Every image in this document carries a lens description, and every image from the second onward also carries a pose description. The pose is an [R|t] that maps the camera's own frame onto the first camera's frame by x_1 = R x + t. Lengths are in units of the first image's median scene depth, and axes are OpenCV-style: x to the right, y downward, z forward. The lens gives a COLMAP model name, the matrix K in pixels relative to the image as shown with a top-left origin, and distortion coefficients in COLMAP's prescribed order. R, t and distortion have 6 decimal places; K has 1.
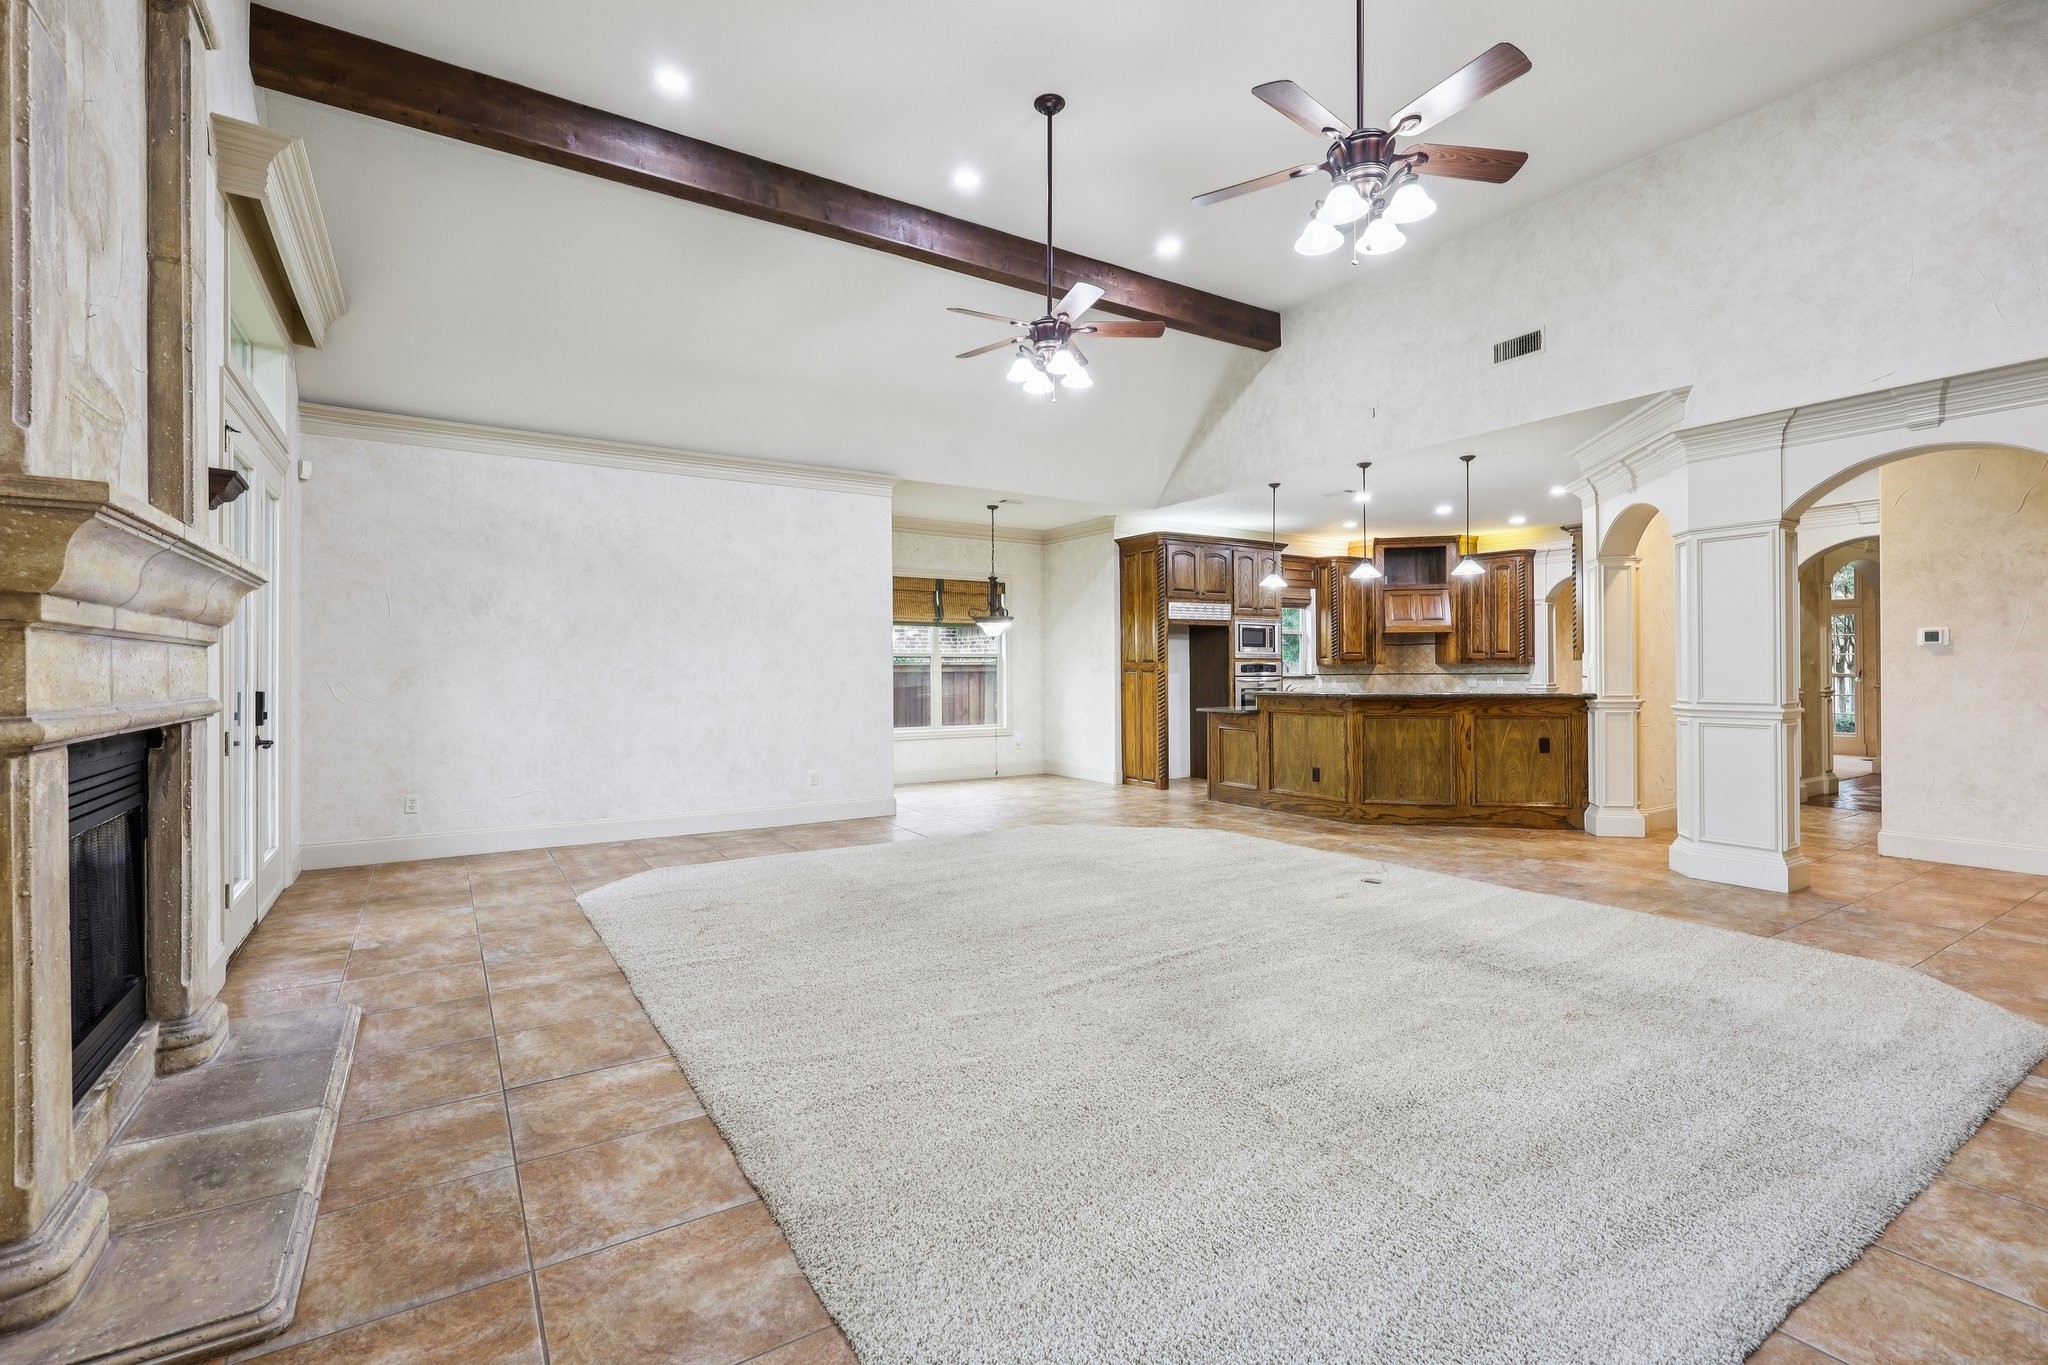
lens RADIAL K [[906.9, 0, 1035.2], [0, 906.9, 667.4], [0, 0, 1]] dist [0.003546, -0.000063]
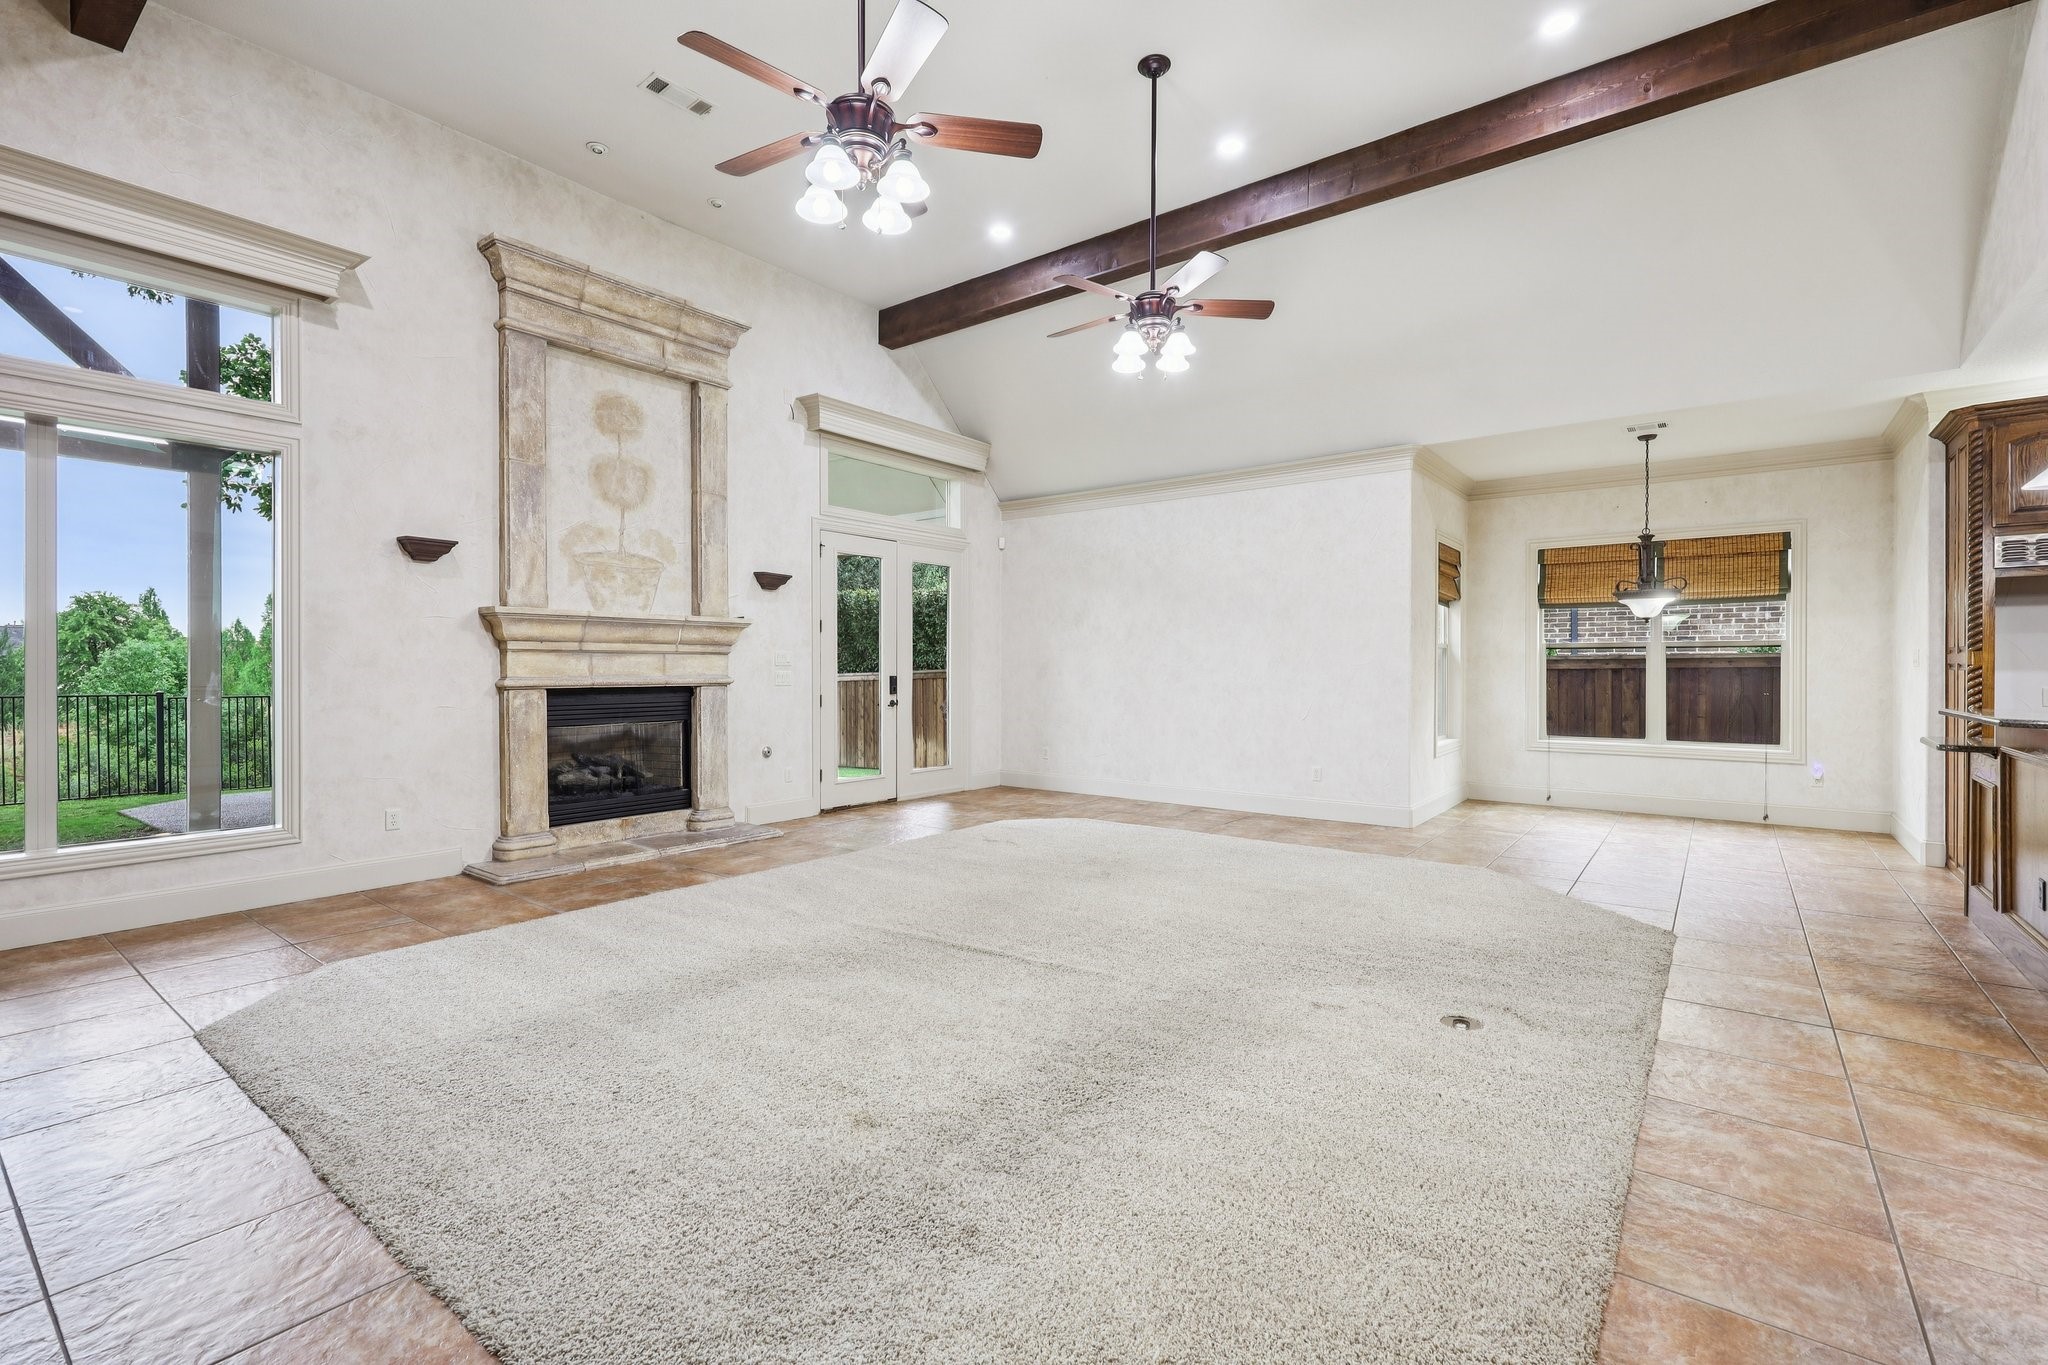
lens RADIAL K [[910.8, 0, 1030.6], [0, 910.8, 672.9], [0, 0, 1]] dist [0.002187, 0.000387]
pose [[0.334888, 0.010735, -0.942197, 1.127746], [0.001939, 0.999925, 0.012082, -0.001454], [0.942256, -0.005873, 0.334842, 0.720667]]
